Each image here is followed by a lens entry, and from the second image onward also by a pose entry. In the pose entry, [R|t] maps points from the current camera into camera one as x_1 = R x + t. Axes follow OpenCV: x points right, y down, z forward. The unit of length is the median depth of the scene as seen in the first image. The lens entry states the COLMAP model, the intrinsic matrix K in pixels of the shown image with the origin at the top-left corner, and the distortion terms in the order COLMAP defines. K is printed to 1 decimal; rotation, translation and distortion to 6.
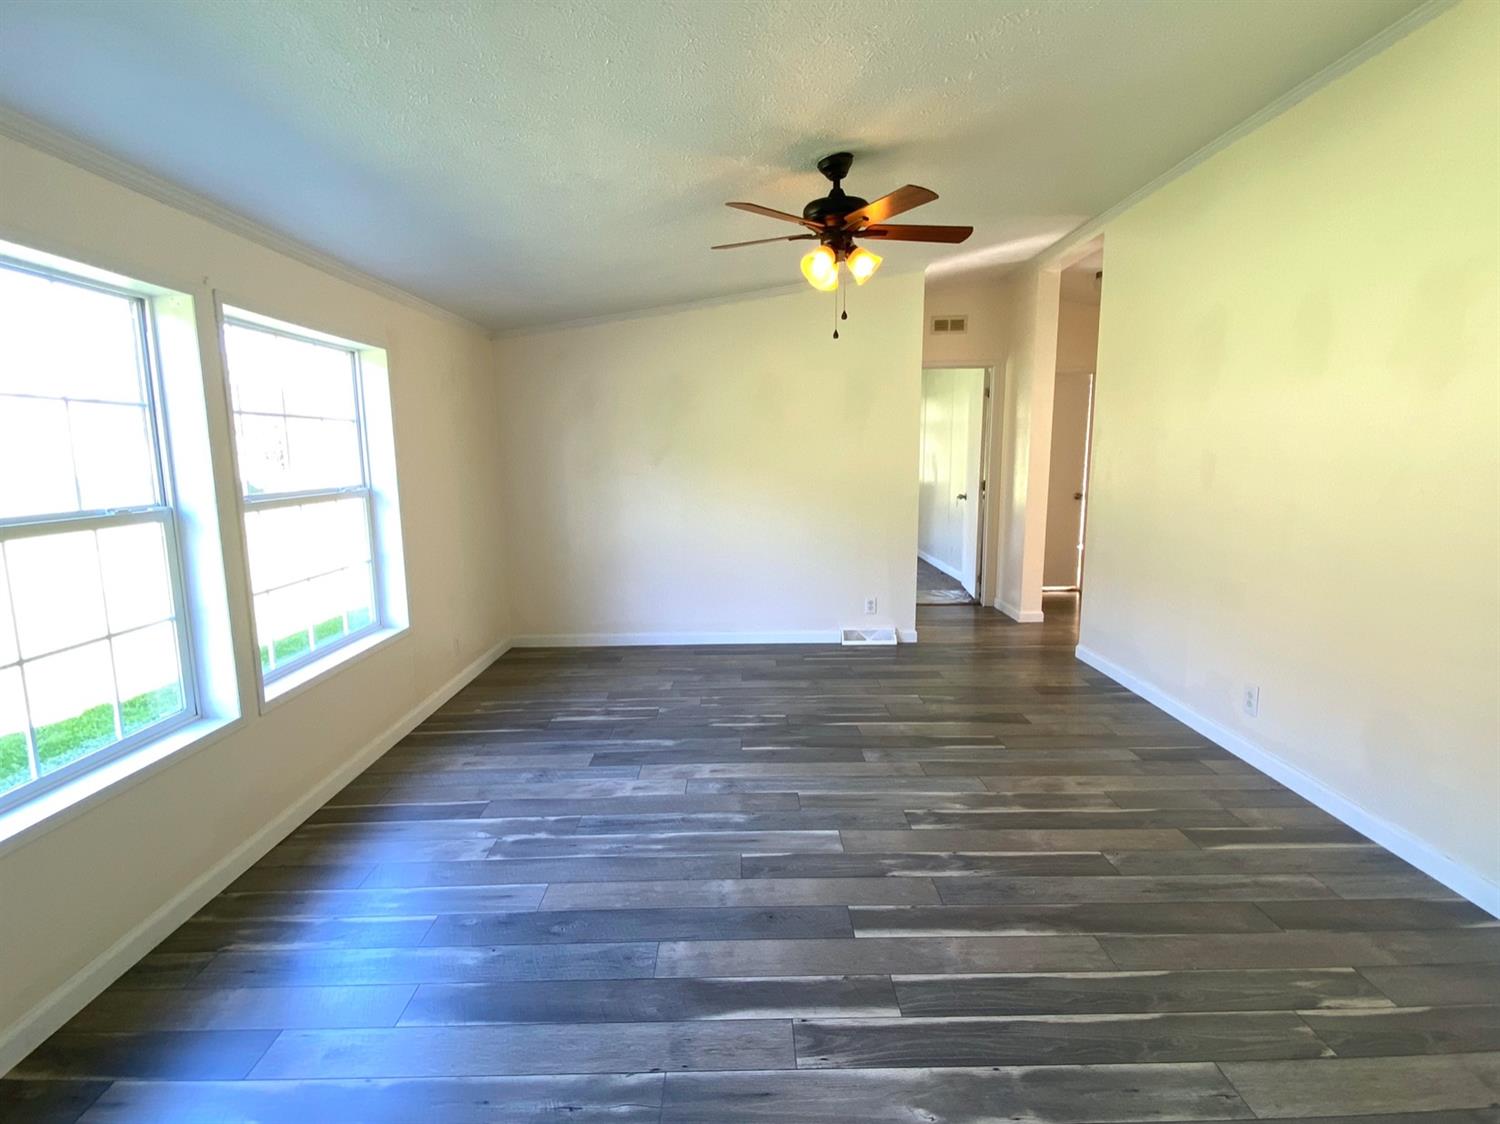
lens RADIAL K [[763.7, 0, 747.4], [0, 763.7, 568.0], [0, 0, 1]] dist [0.037593, -0.039482]
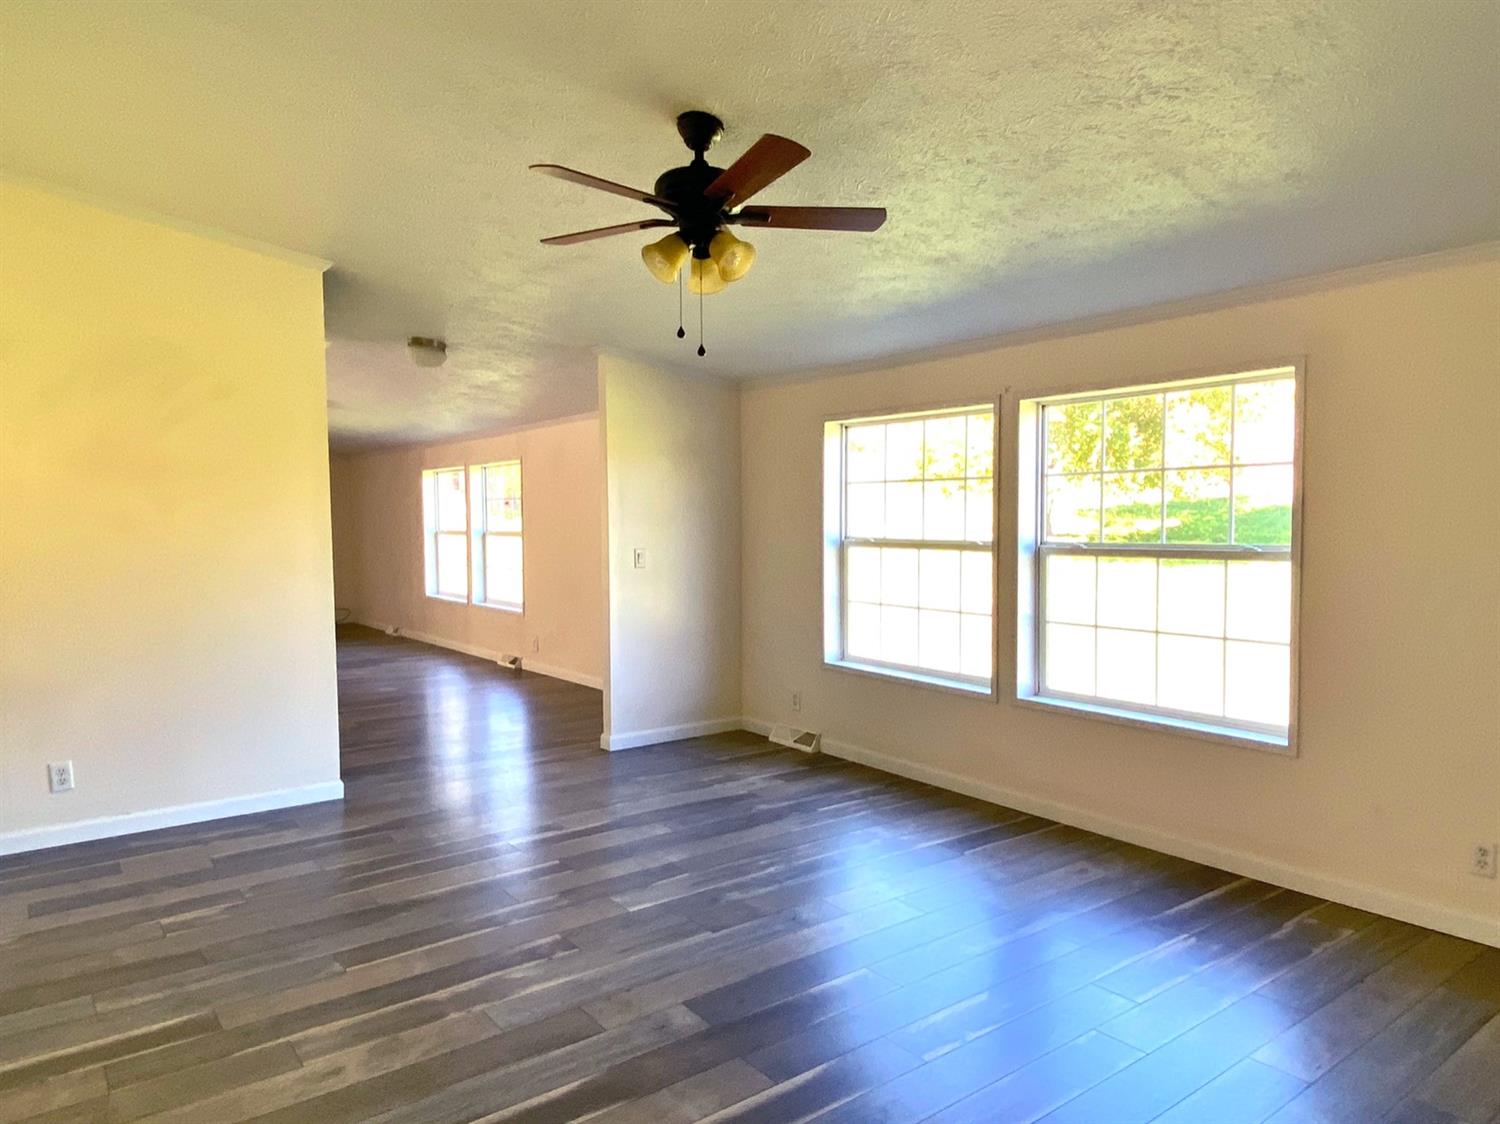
lens RADIAL K [[963.7, 0, 754.5], [0, 963.7, 571.5], [0, 0, 1]] dist [0.109378, -0.135599]
pose [[-0.794269, 0.048108, -0.605659, 0.663201], [-0.077993, 0.980539, 0.180166, -0.277311], [0.602540, 0.190337, -0.775059, 1.832325]]
